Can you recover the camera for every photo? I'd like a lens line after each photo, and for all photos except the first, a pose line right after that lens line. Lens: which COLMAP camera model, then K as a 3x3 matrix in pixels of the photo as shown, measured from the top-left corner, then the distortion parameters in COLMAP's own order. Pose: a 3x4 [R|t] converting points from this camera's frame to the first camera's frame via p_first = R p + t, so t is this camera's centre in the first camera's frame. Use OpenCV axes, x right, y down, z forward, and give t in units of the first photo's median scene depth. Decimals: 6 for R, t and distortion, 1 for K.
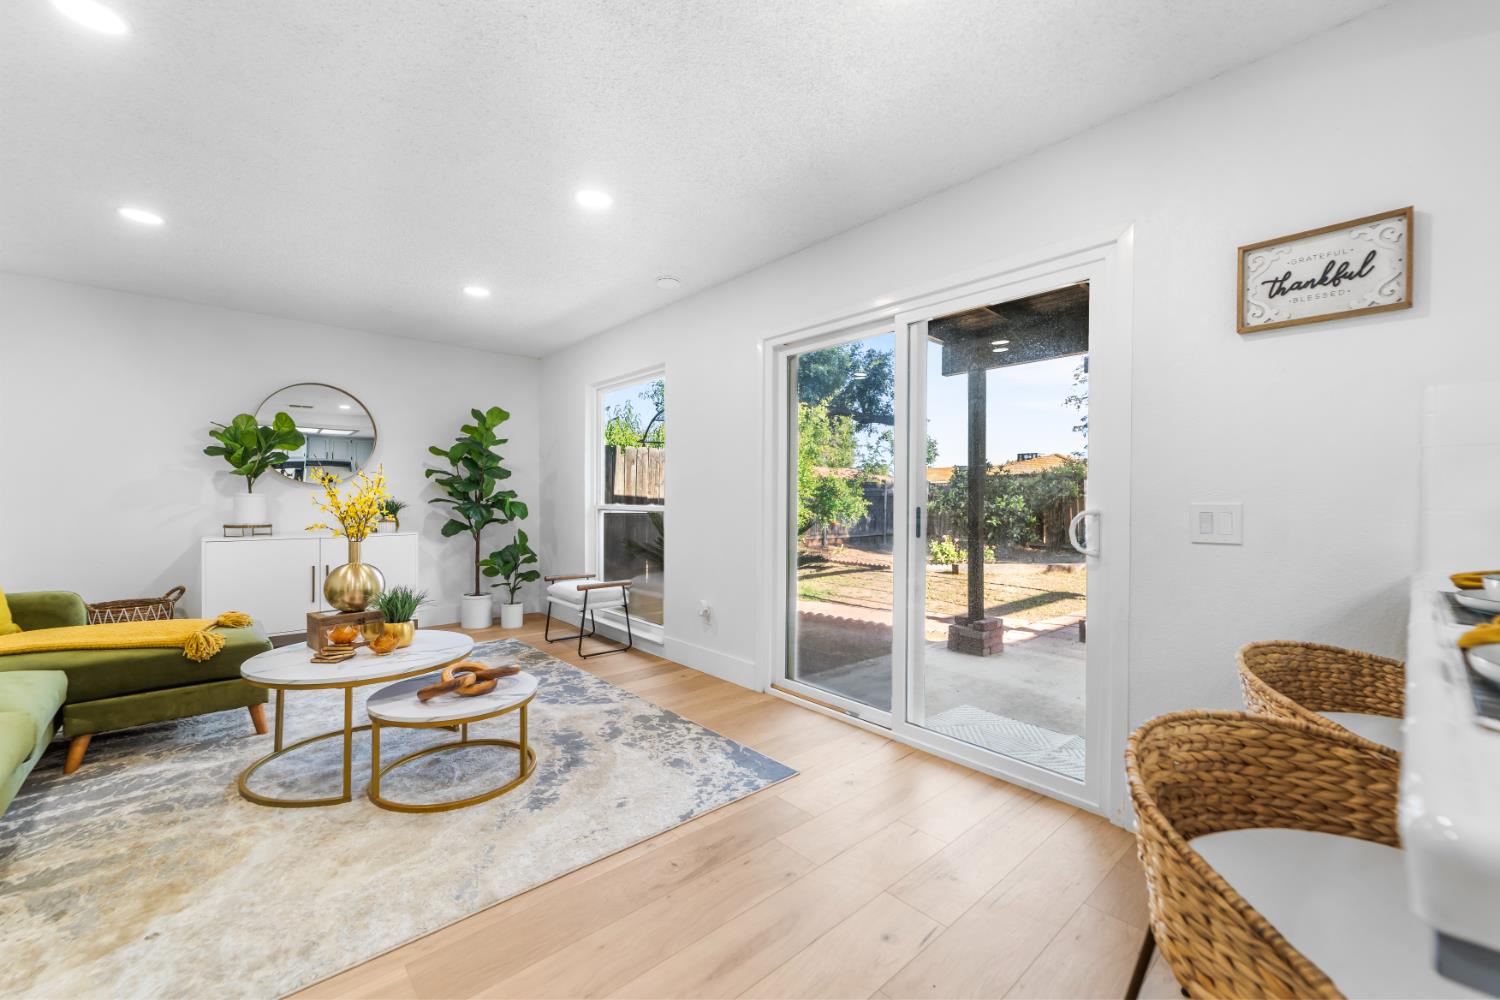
lens RADIAL K [[600.3, 0, 751.4], [0, 600.3, 494.7], [0, 0, 1]] dist [-0.000336, -0.000729]
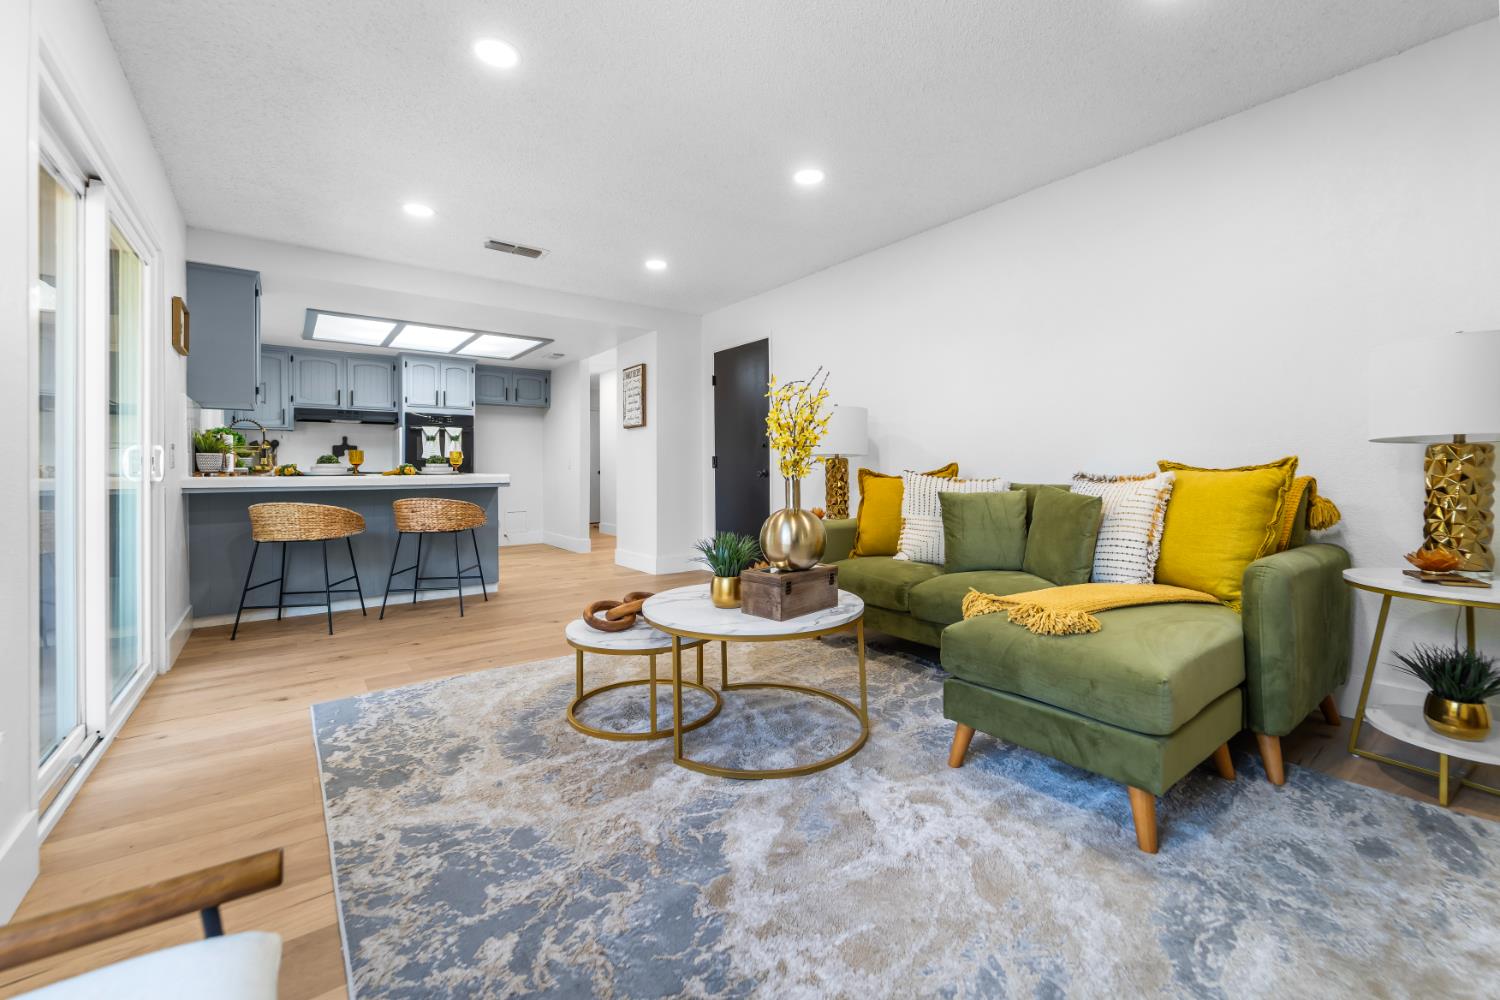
lens RADIAL K [[614.2, 0, 760.8], [0, 614.2, 467.8], [0, 0, 1]] dist [0.001456, 0.000022]
pose [[-0.997605, 0.003237, 0.069090, -0.628855], [0.002705, 0.999966, -0.007796, 0.064466], [-0.069113, -0.007591, -0.997580, 1.678728]]
